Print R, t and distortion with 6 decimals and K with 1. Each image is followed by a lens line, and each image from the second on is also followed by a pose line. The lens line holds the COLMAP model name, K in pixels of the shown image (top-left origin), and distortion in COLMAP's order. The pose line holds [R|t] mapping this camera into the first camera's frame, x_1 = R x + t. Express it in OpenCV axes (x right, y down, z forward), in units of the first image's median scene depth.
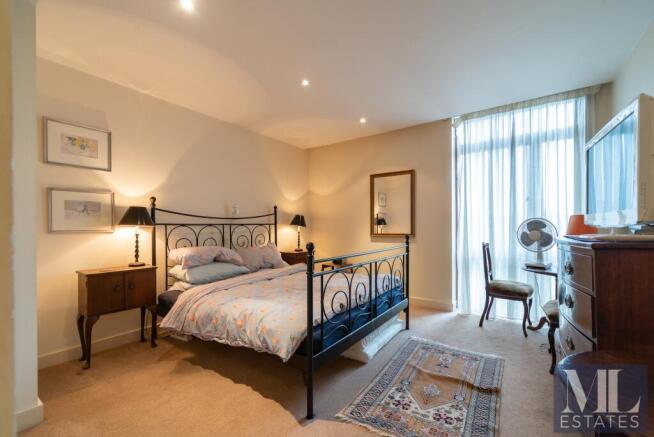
lens RADIAL K [[282.7, 0, 327.2], [0, 282.7, 222.4], [0, 0, 1]] dist [-0.004998, -0.000872]
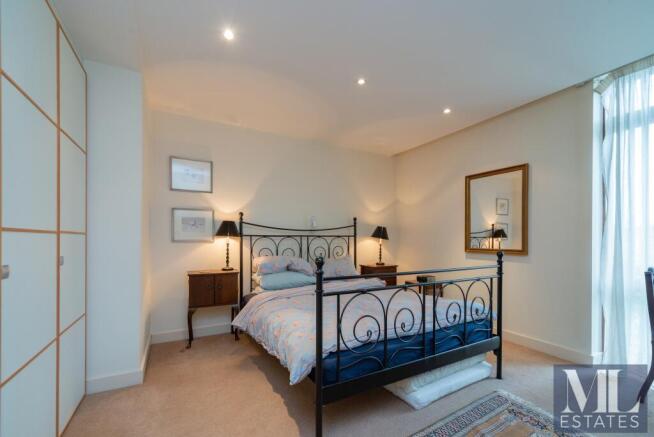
lens RADIAL K [[271.4, 0, 320.0], [0, 271.4, 234.6], [0, 0, 1]] dist [-0.000338, -0.001116]
pose [[0.885237, 0.002819, -0.465131, 0.210679], [-0.002413, 0.999996, 0.001468, -0.000049], [0.465133, -0.000177, 0.885241, 0.156429]]
